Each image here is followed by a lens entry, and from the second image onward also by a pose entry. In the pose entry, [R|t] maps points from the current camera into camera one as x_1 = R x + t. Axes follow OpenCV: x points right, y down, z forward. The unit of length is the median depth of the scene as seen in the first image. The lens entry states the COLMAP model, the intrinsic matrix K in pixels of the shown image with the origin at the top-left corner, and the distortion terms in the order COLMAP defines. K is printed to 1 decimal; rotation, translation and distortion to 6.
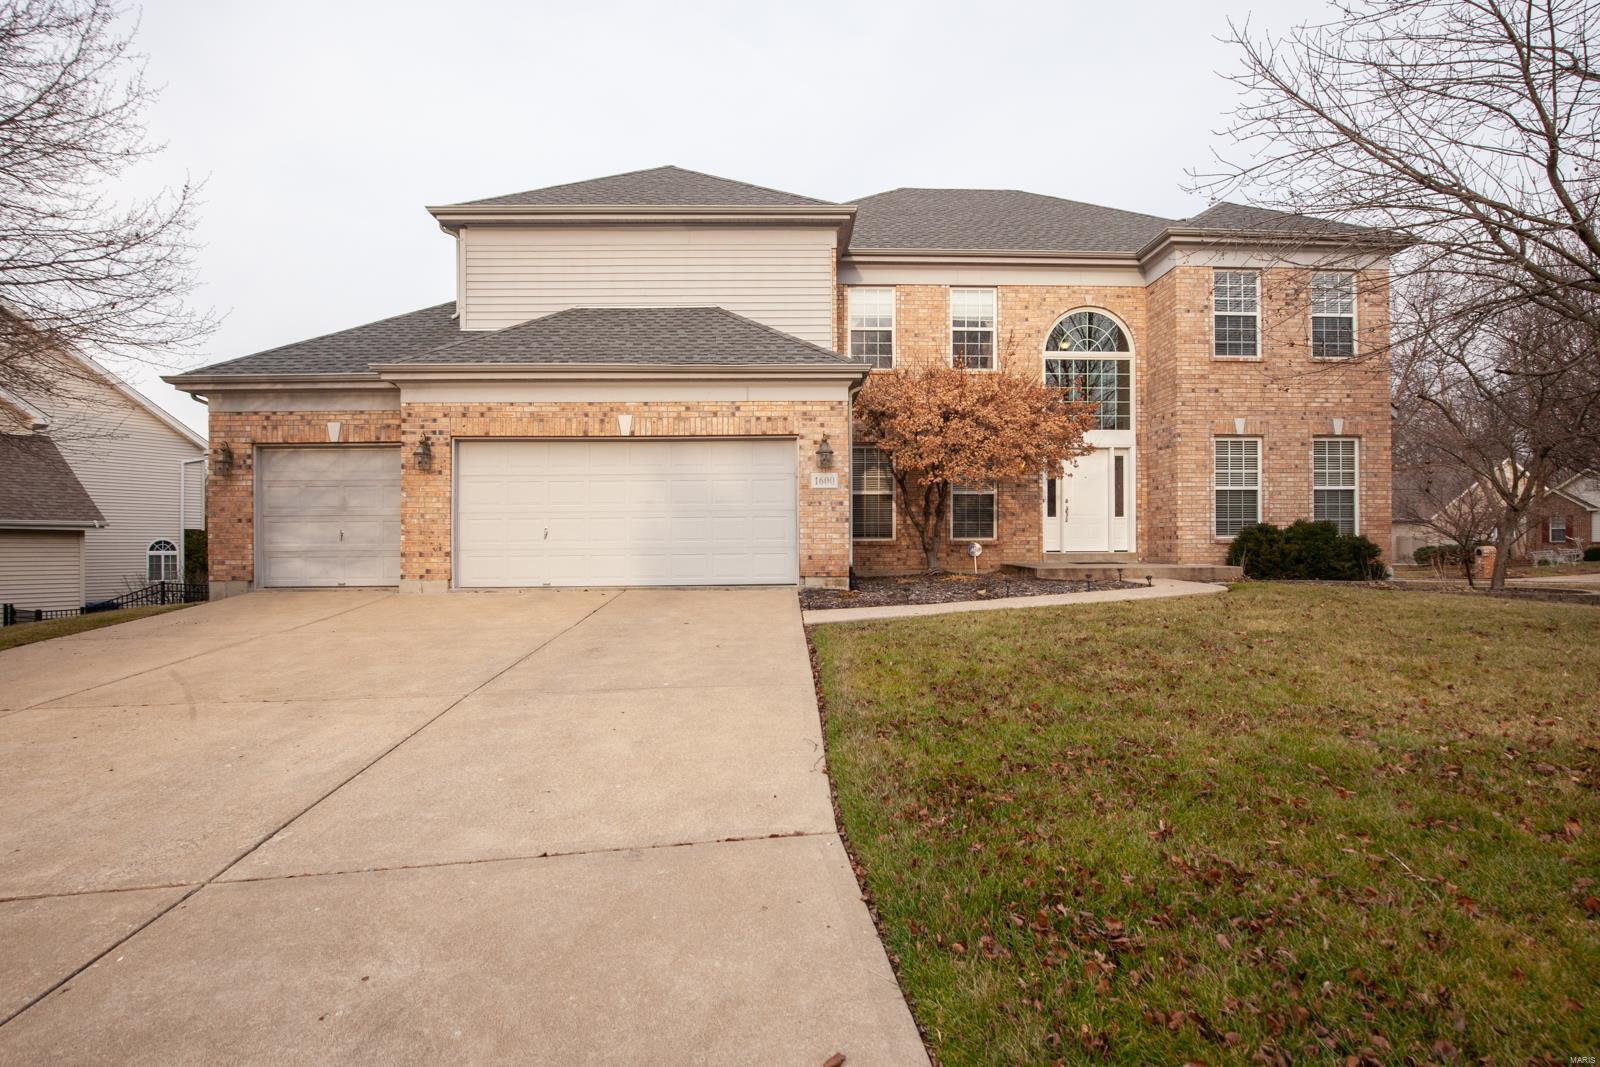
lens RADIAL K [[838.7, 0, 797.9], [0, 838.7, 498.3], [0, 0, 1]] dist [-0.038018, -0.000198]
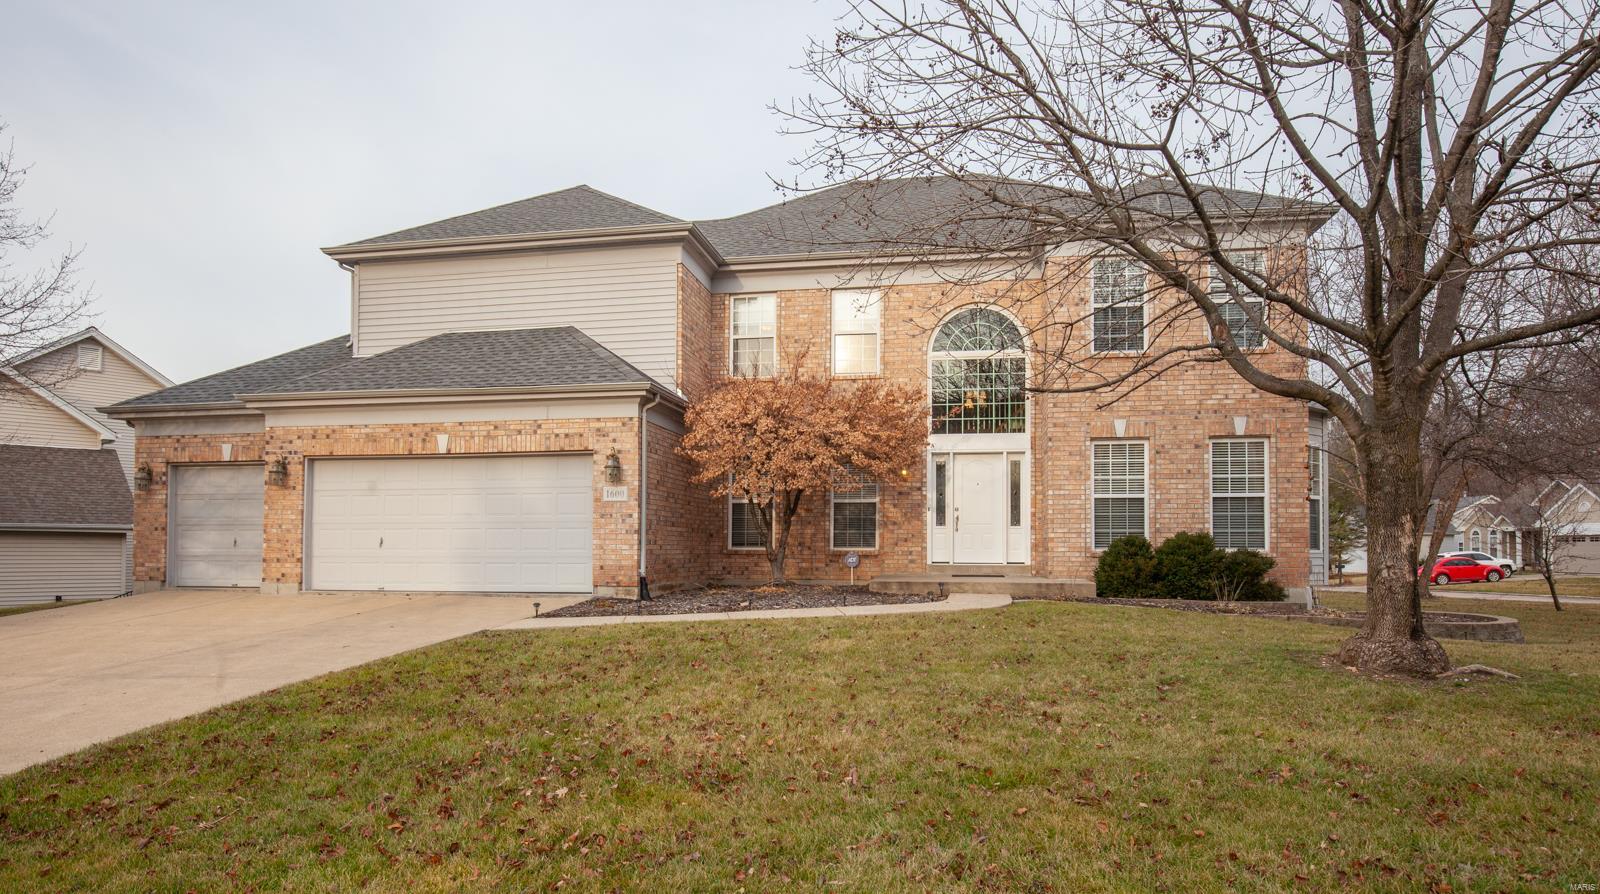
lens RADIAL K [[914.2, 0, 799.4], [0, 914.2, 467.3], [0, 0, 1]] dist [-0.026930, 0.000441]
pose [[0.978215, -0.009631, -0.207372, 0.479278], [0.003874, 0.999596, -0.028148, -0.020791], [0.207559, 0.026731, 0.977857, -0.062859]]
